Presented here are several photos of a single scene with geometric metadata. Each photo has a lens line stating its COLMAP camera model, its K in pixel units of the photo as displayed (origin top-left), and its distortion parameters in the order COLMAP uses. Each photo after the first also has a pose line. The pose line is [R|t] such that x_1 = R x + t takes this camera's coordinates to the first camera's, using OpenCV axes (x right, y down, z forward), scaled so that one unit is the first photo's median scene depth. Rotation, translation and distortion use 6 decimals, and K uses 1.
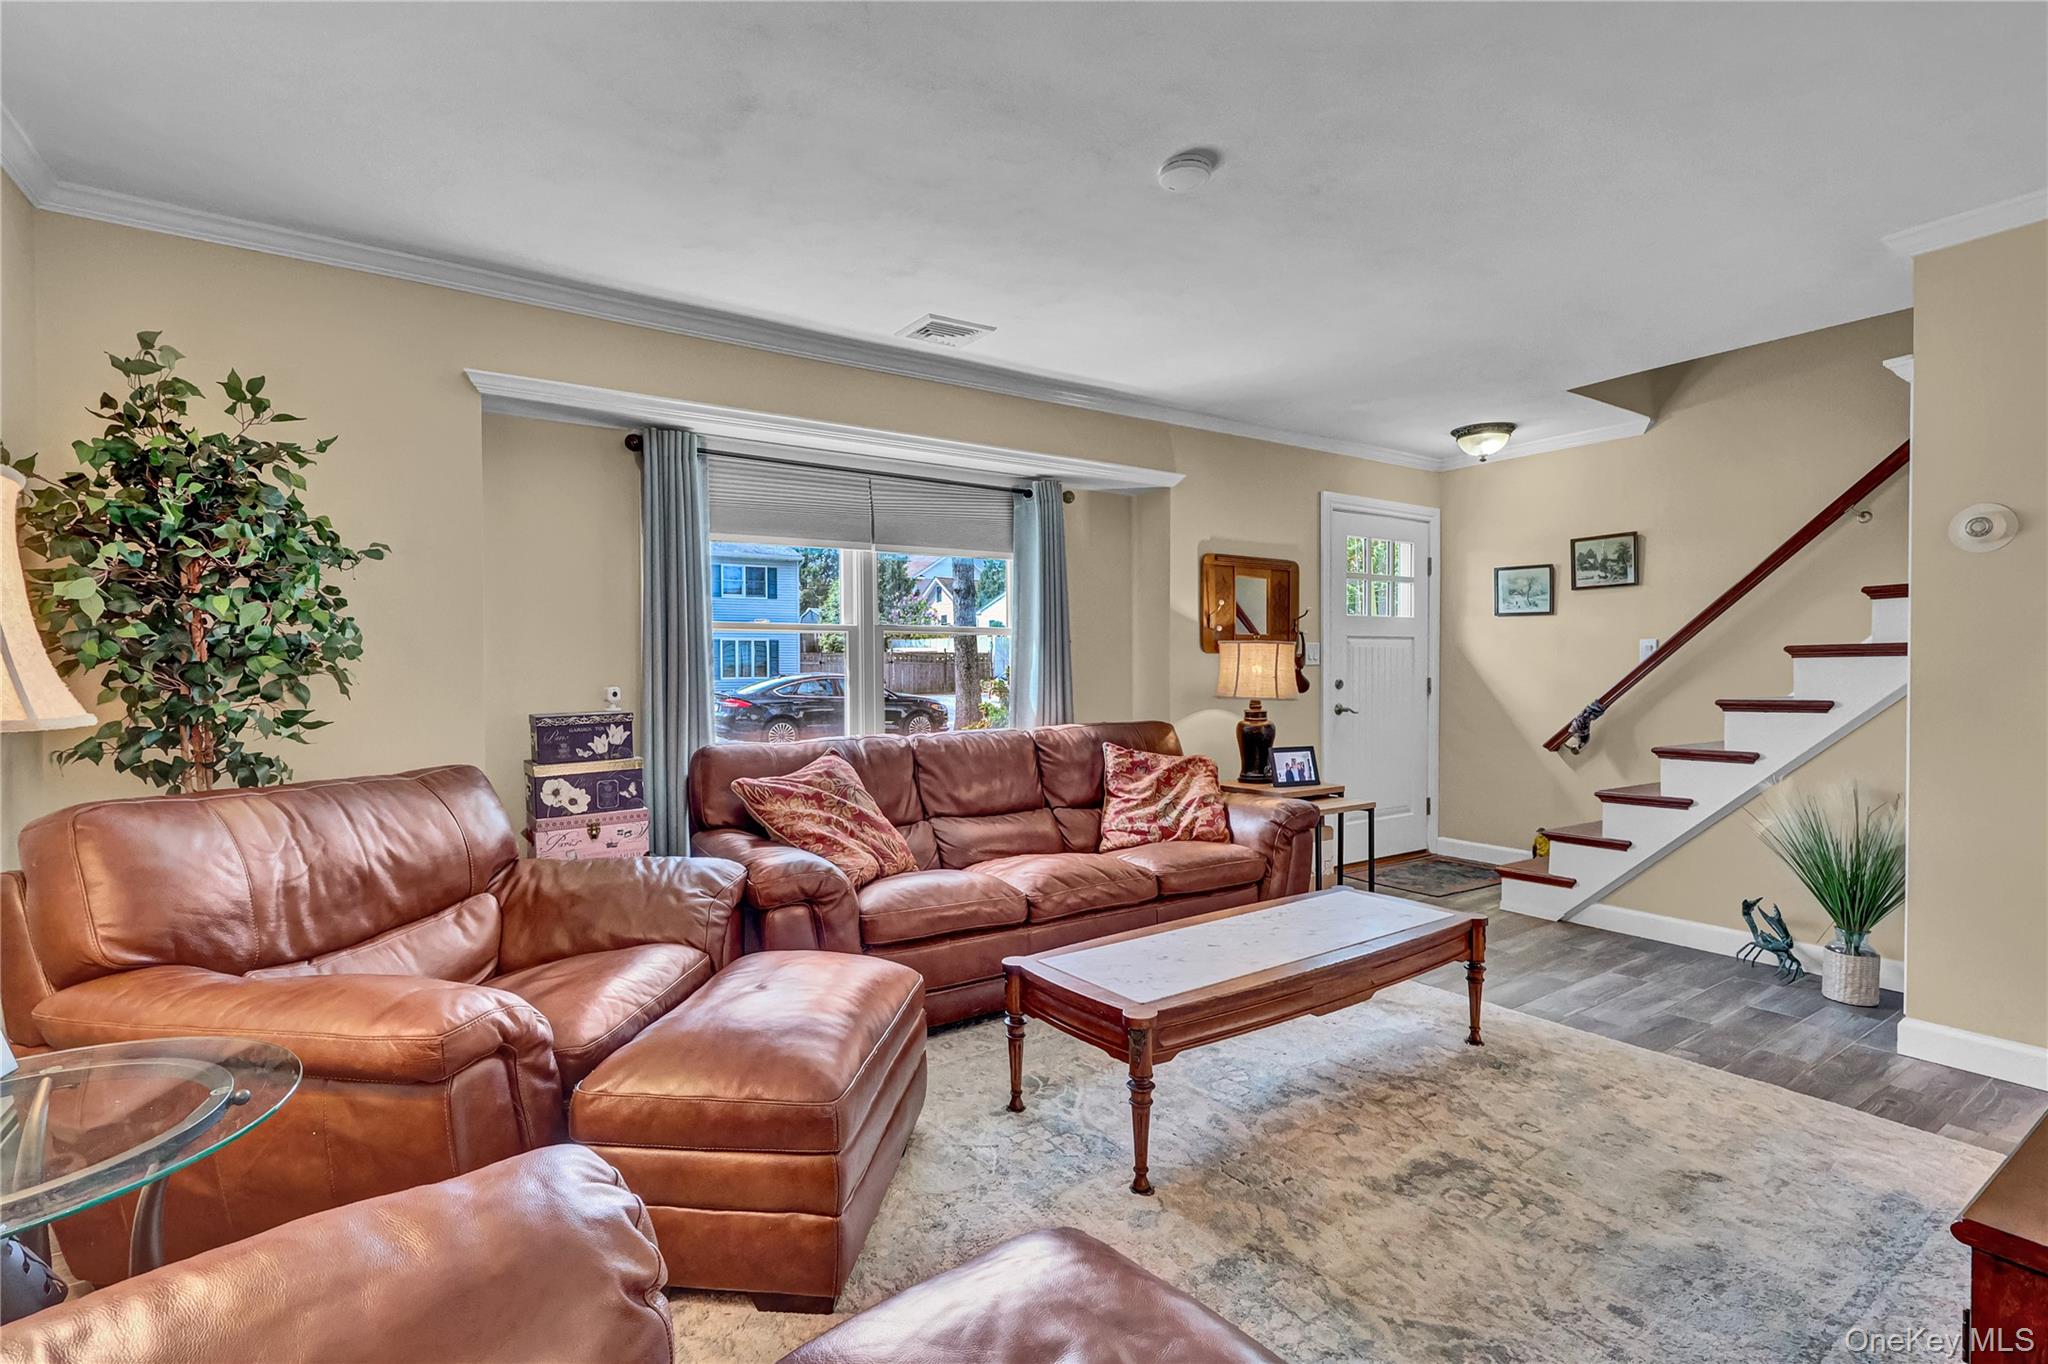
lens RADIAL K [[950.9, 0, 1005.4], [0, 950.9, 669.5], [0, 0, 1]] dist [-0.002755, -0.000271]
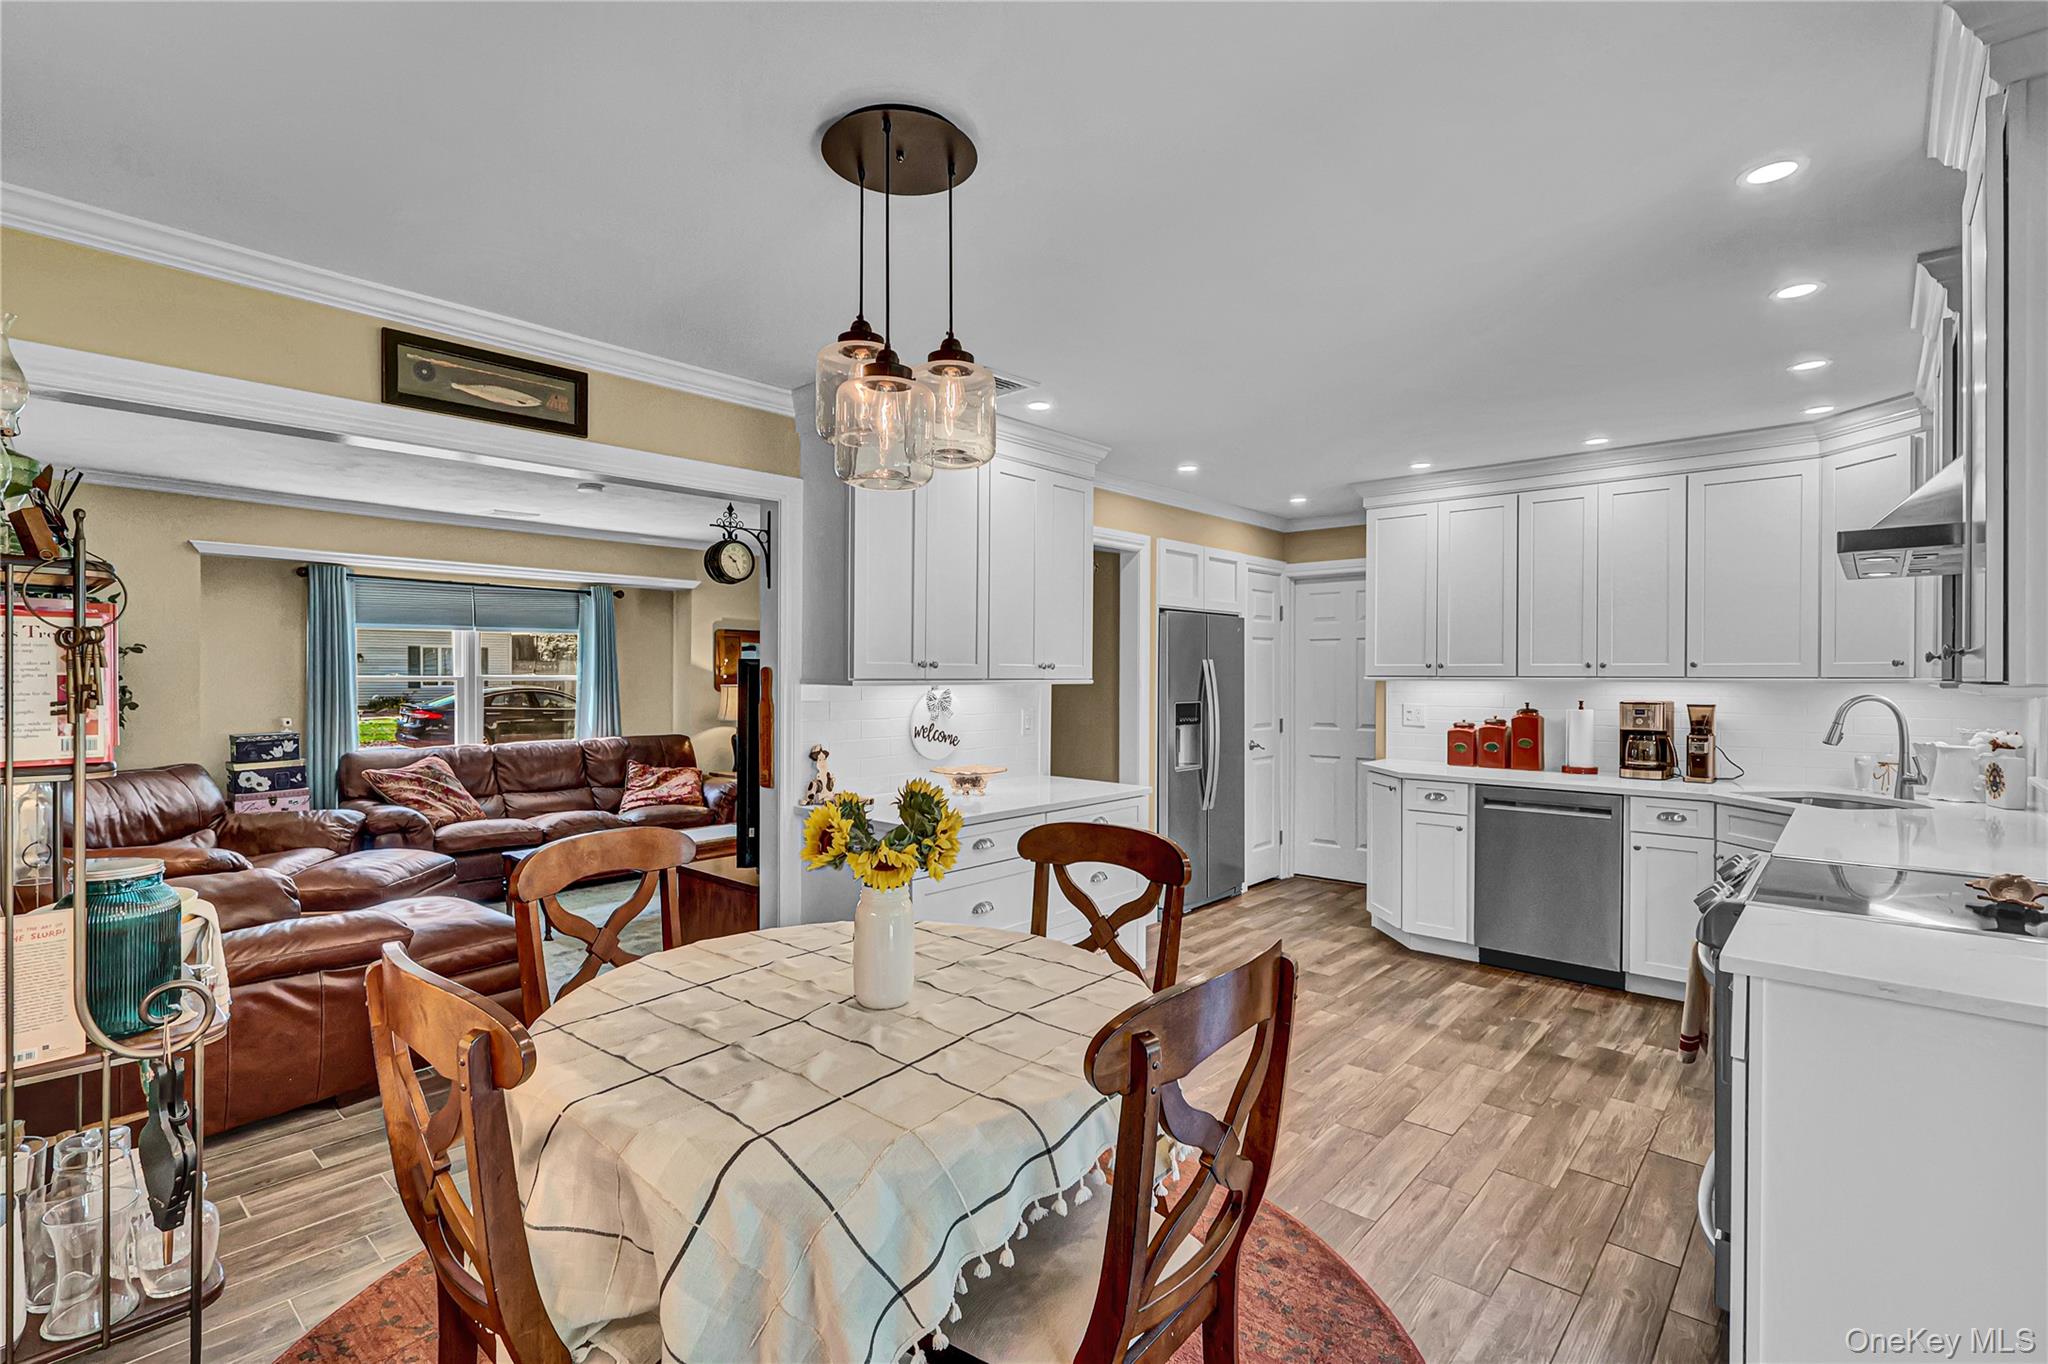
lens RADIAL K [[950.9, 0, 1017.9], [0, 950.9, 678.9], [0, 0, 1]] dist [-0.002755, -0.000271]
pose [[0.965782, 0.008280, 0.259225, 0.424084], [-0.009378, 0.999952, 0.002999, -0.071495], [-0.259187, -0.005328, 0.965812, -1.012743]]
